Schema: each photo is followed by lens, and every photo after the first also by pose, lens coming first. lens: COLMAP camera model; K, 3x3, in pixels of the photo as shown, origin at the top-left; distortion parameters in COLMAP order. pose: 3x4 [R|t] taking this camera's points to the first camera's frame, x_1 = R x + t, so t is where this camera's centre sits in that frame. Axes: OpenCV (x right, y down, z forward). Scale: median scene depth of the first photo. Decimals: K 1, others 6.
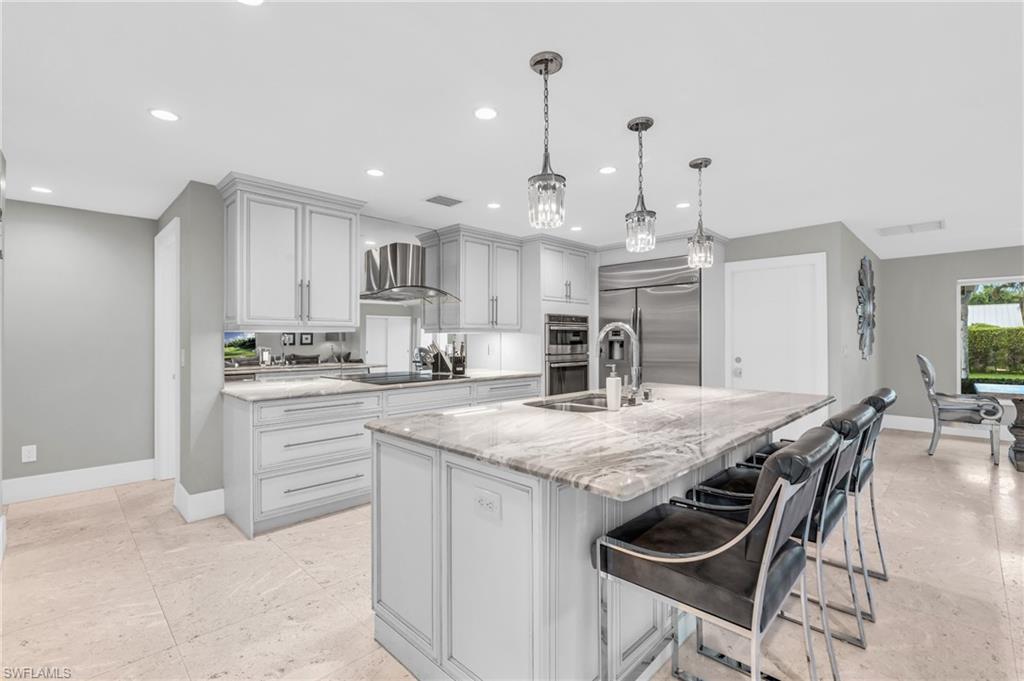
lens RADIAL K [[462.1, 0, 509.2], [0, 462.1, 341.7], [0, 0, 1]] dist [-0.004491, 0.001668]
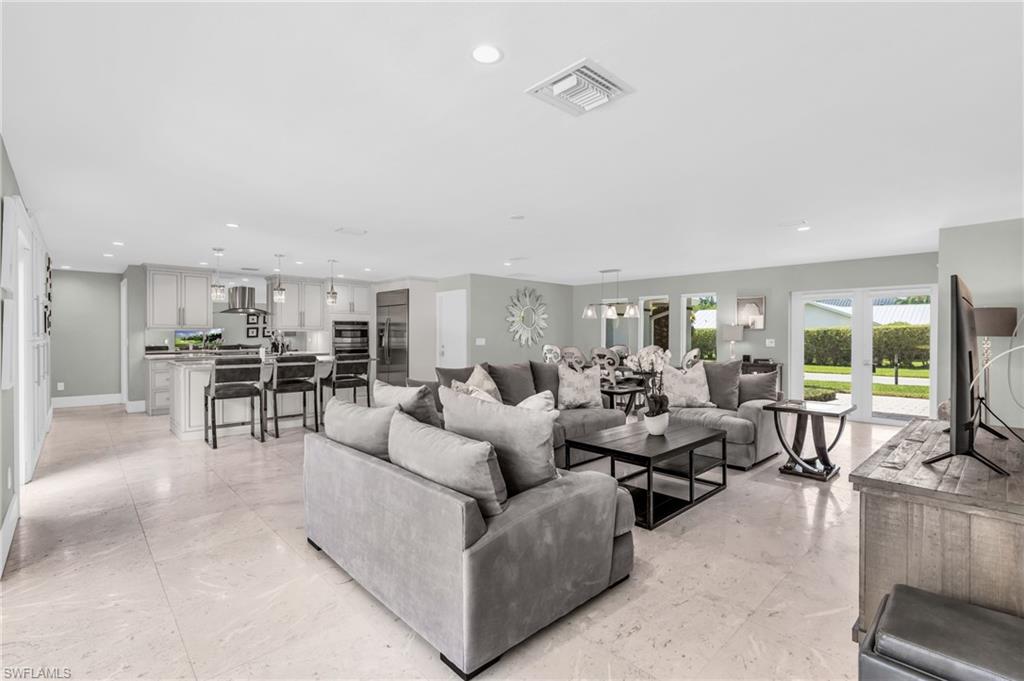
lens RADIAL K [[462.1, 0, 509.0], [0, 462.1, 336.6], [0, 0, 1]] dist [-0.004491, 0.001668]
pose [[0.999621, 0.006625, -0.026706, 0.787628], [-0.006588, 0.999977, 0.001454, -0.003424], [0.026715, -0.001278, 0.999642, -0.779816]]
